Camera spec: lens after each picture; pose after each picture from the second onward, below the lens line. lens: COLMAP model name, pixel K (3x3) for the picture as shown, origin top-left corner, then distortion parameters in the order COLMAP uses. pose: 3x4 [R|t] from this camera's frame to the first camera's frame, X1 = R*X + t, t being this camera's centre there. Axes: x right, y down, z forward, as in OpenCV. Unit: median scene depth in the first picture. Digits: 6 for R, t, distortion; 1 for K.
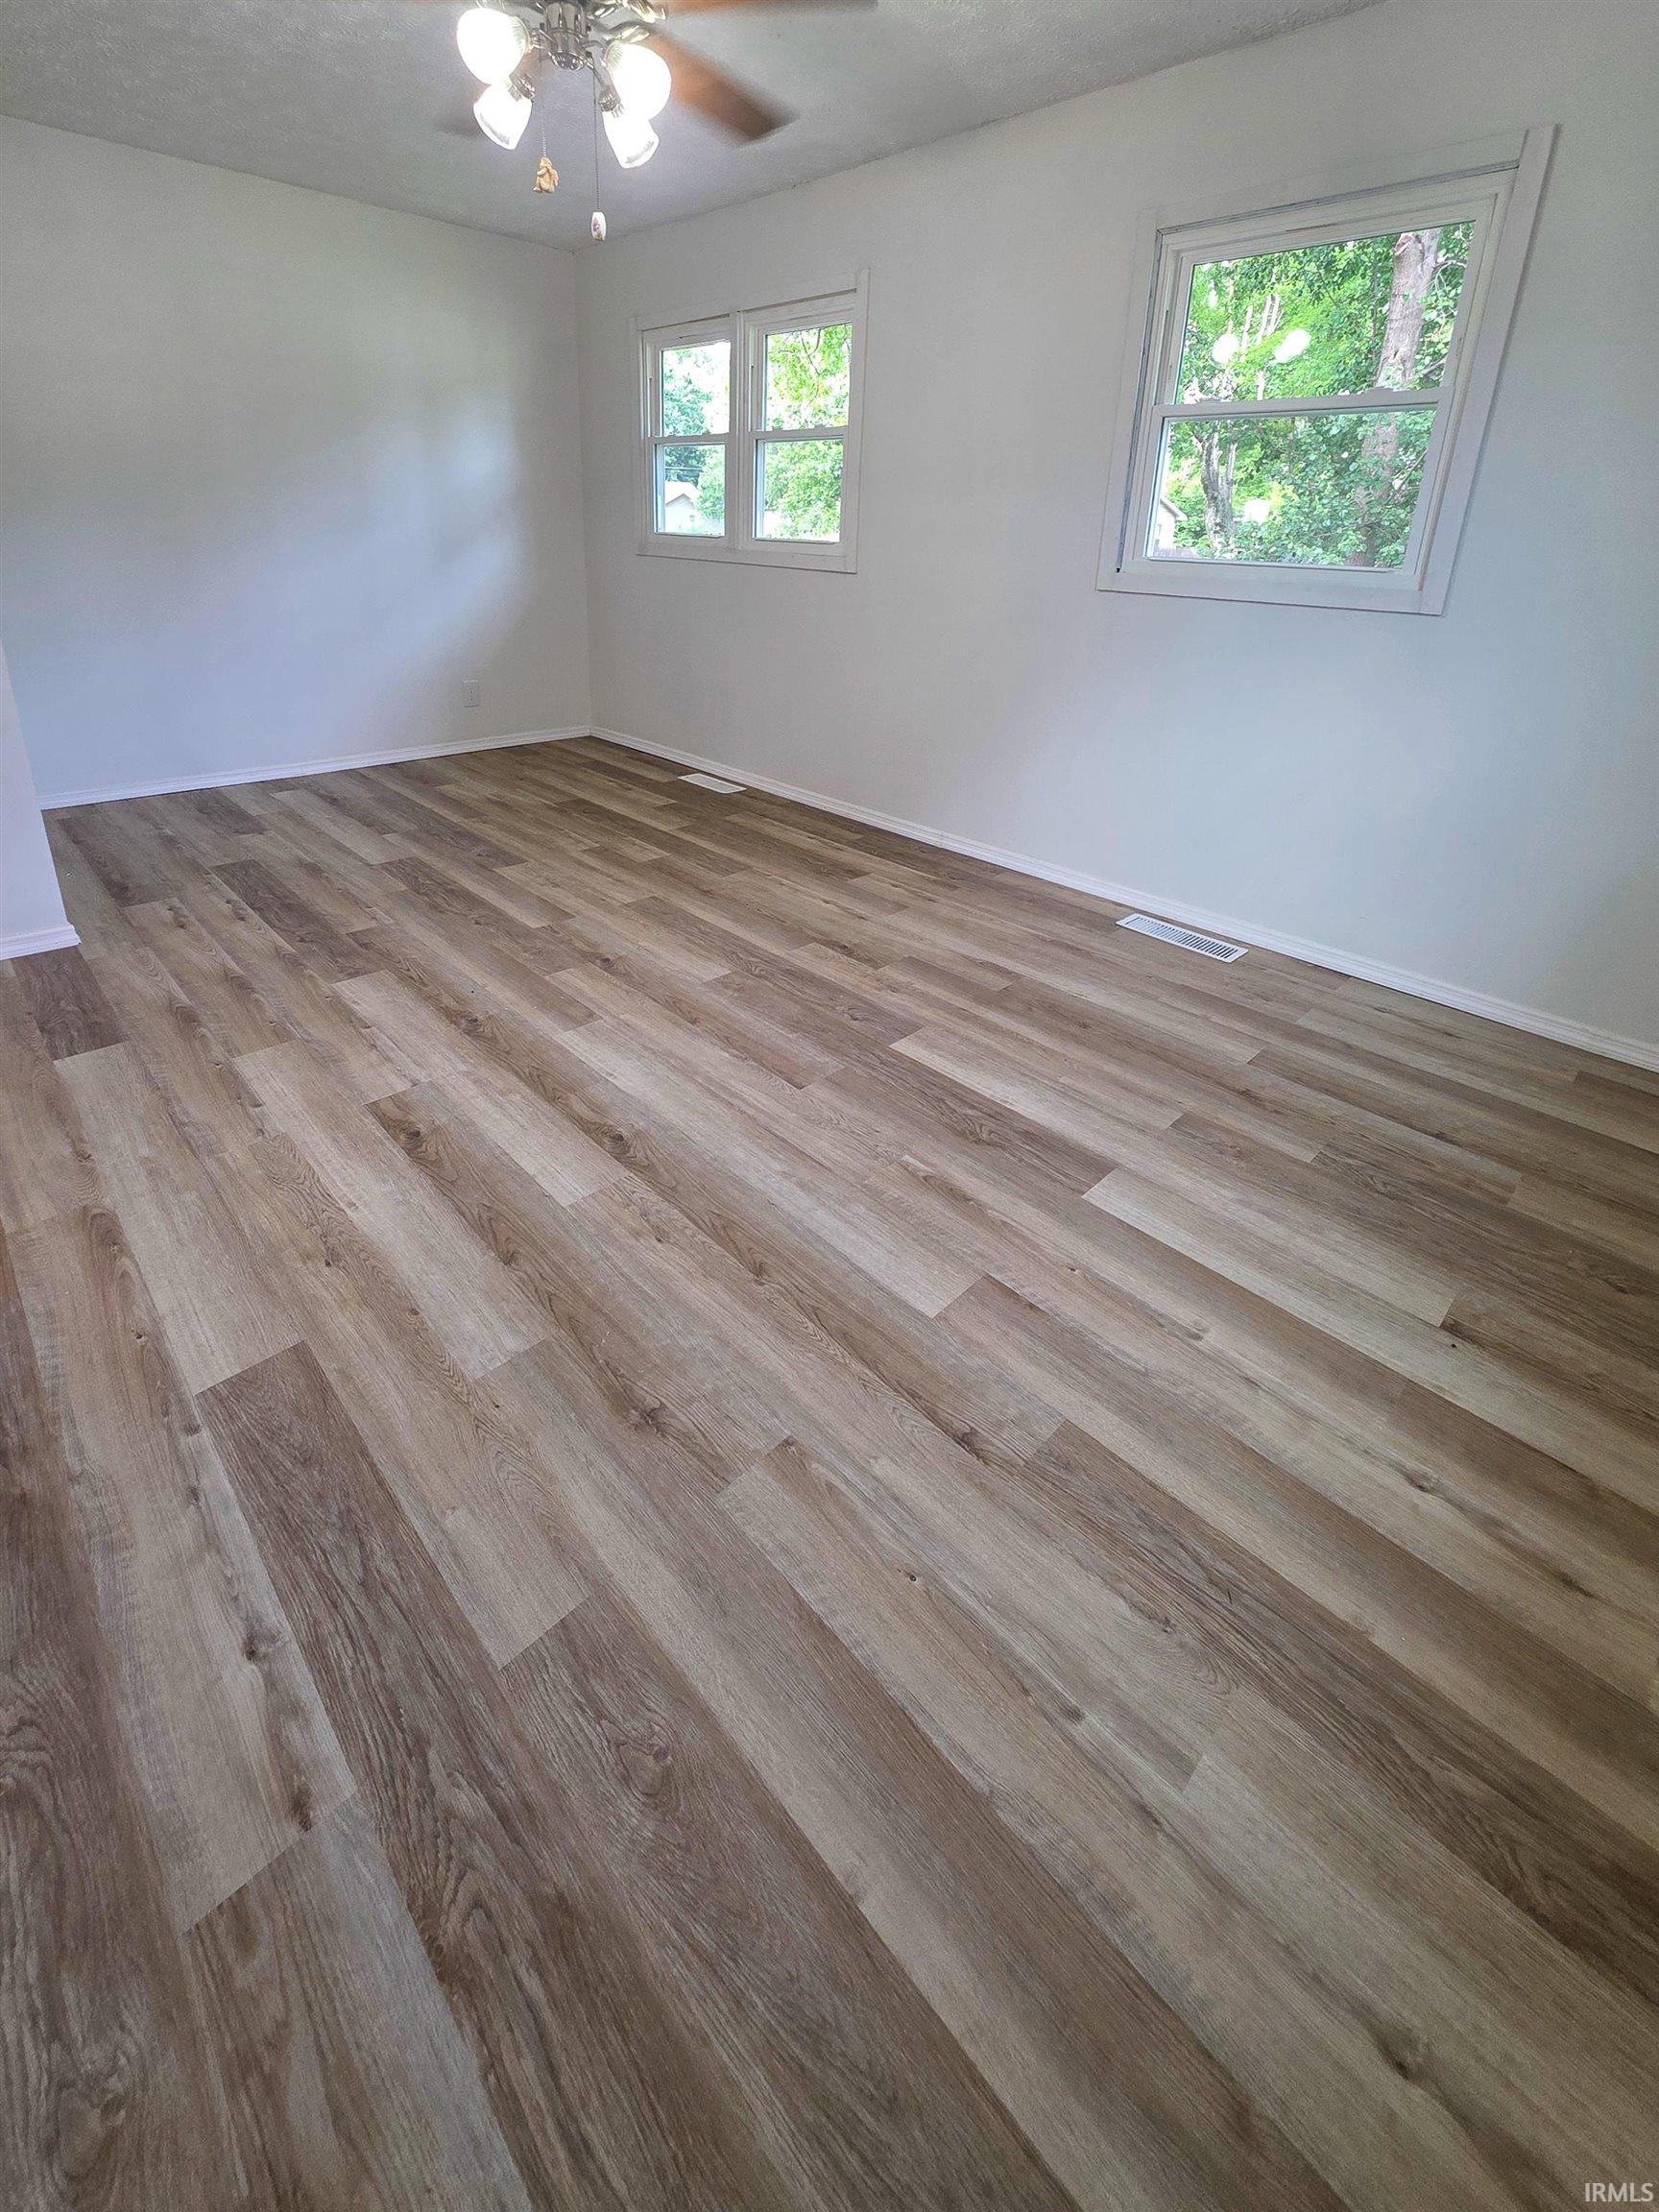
lens RADIAL K [[878.5, 0, 829.5], [0, 878.5, 1106.0], [0, 0, 1]] dist [-0.000073, 0.000647]
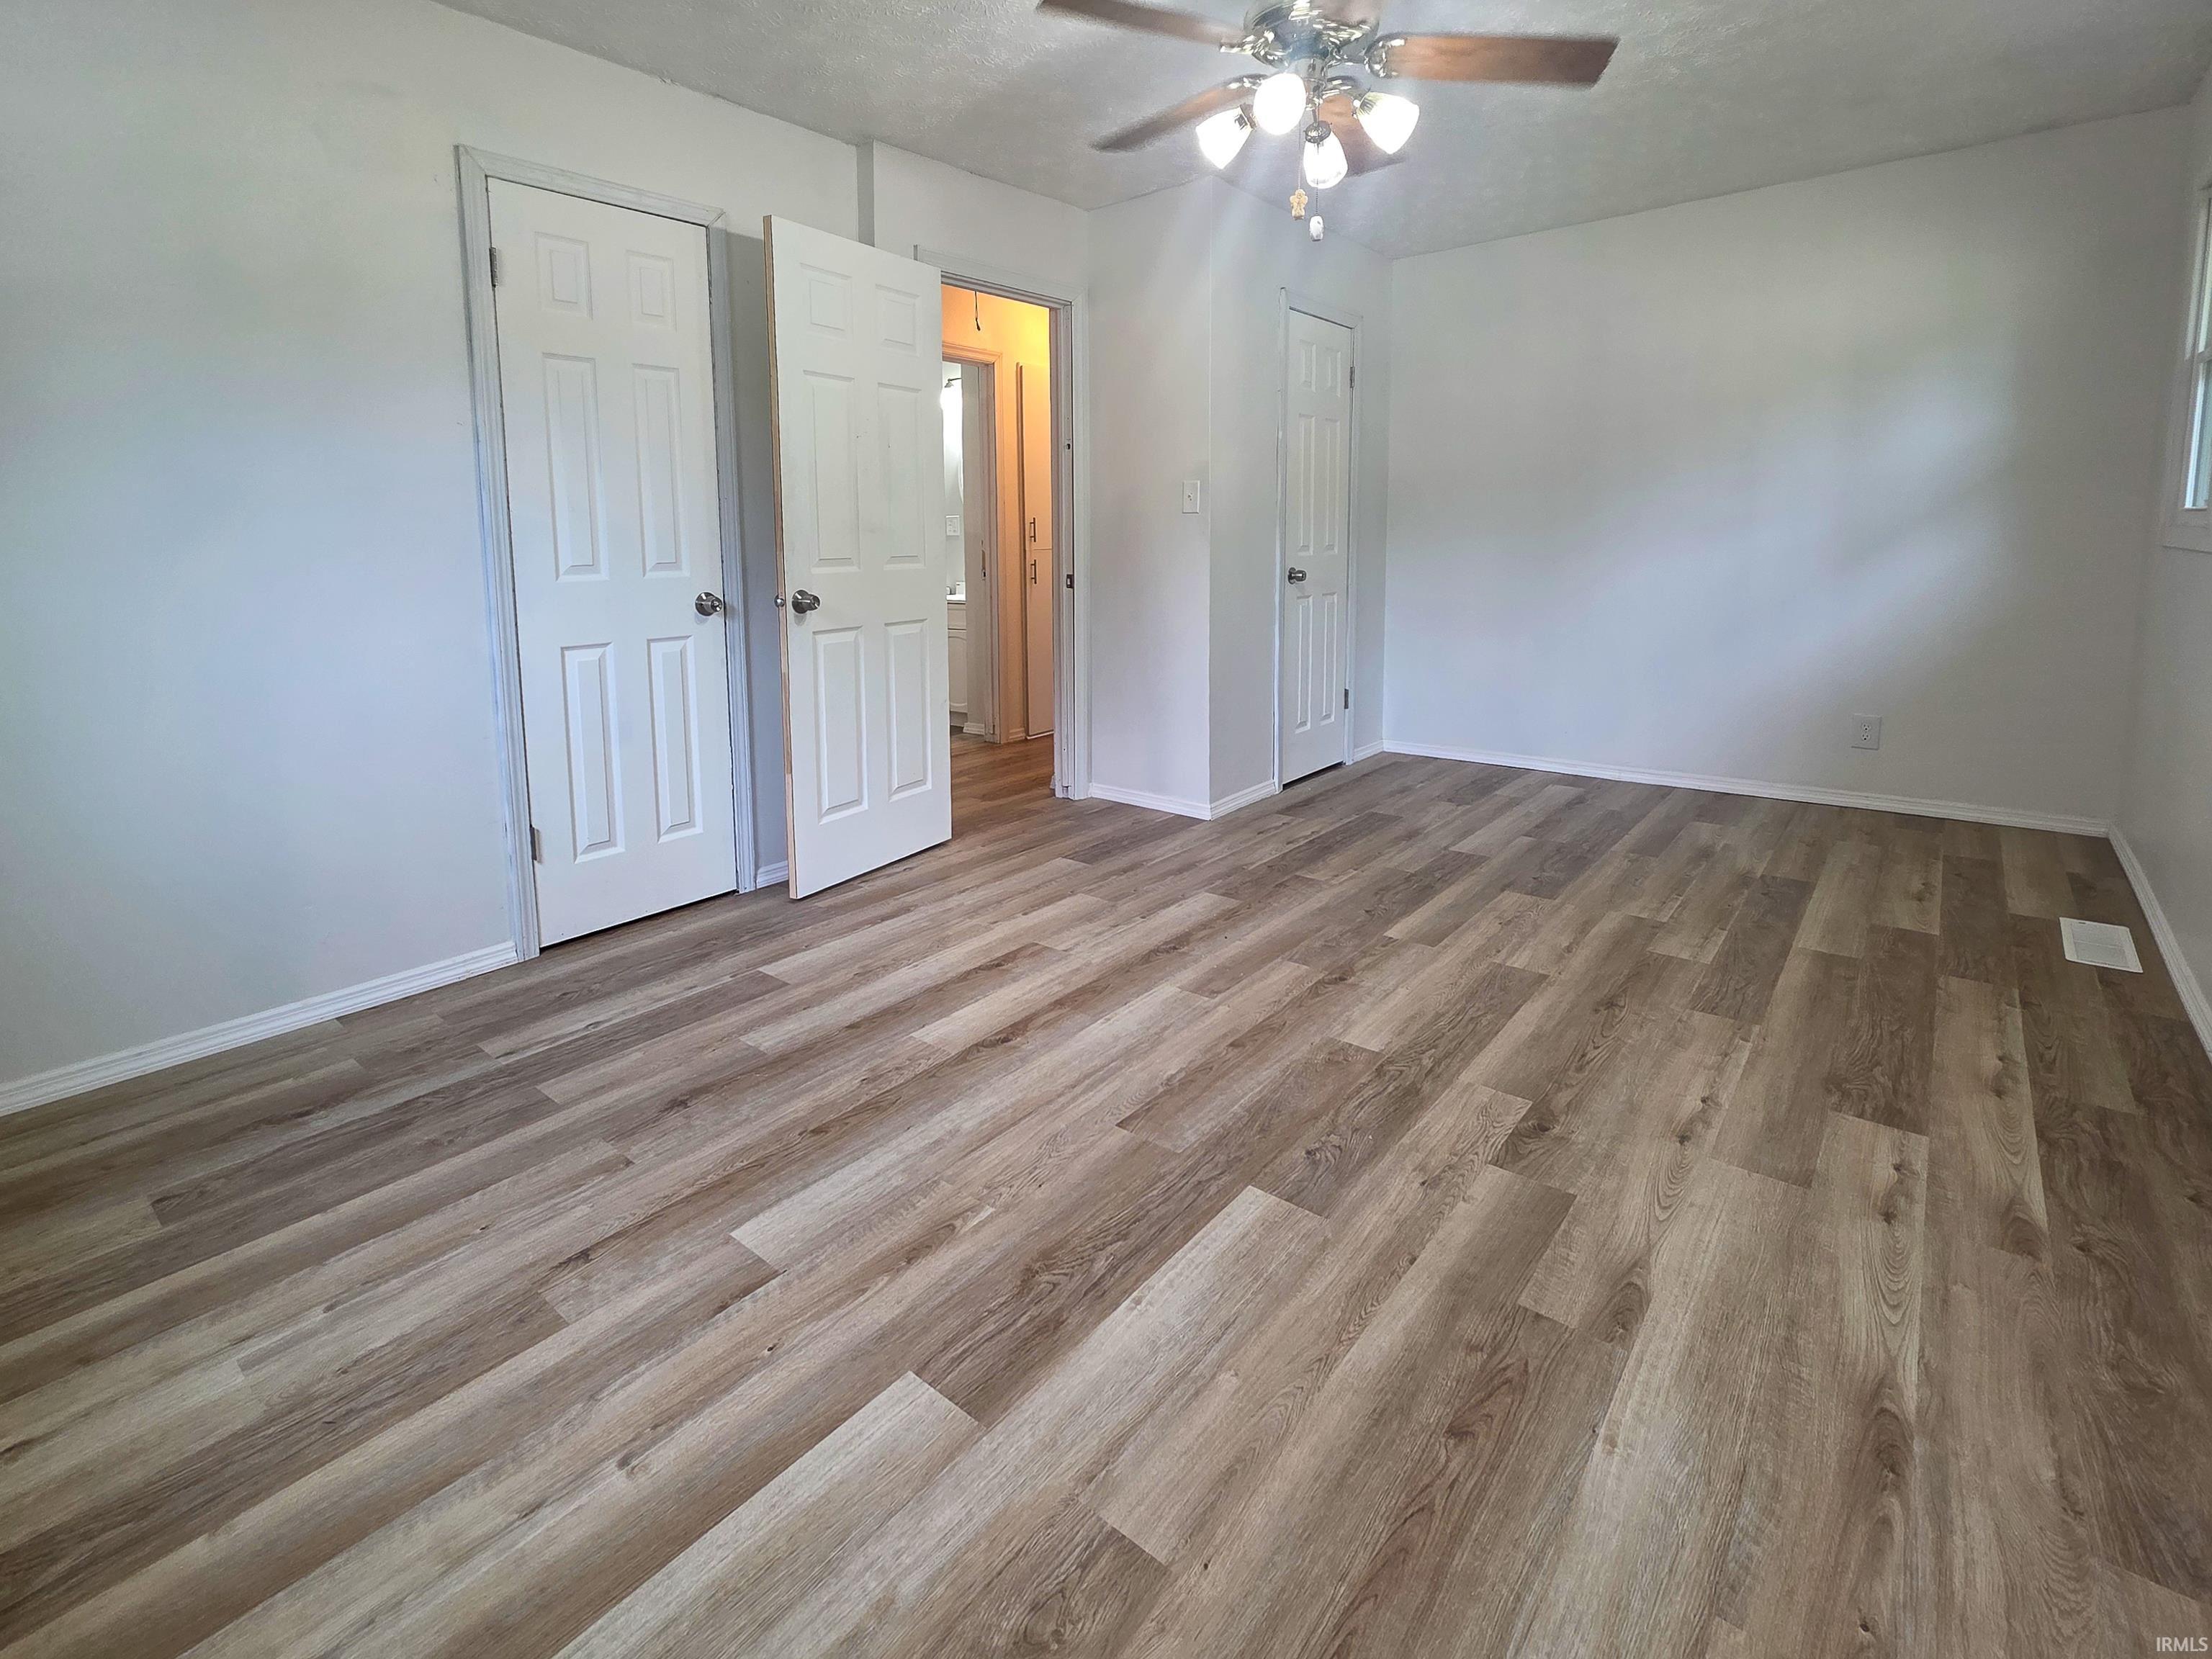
lens RADIAL K [[878.5, 0, 1106.0], [0, 878.5, 829.5], [0, 0, 1]] dist [-0.000073, 0.000647]
pose [[0.155468, 0.277831, -0.947966, 0.984670], [-0.529260, 0.833705, 0.157544, -0.546449], [0.834095, 0.477228, 0.276659, 0.757345]]
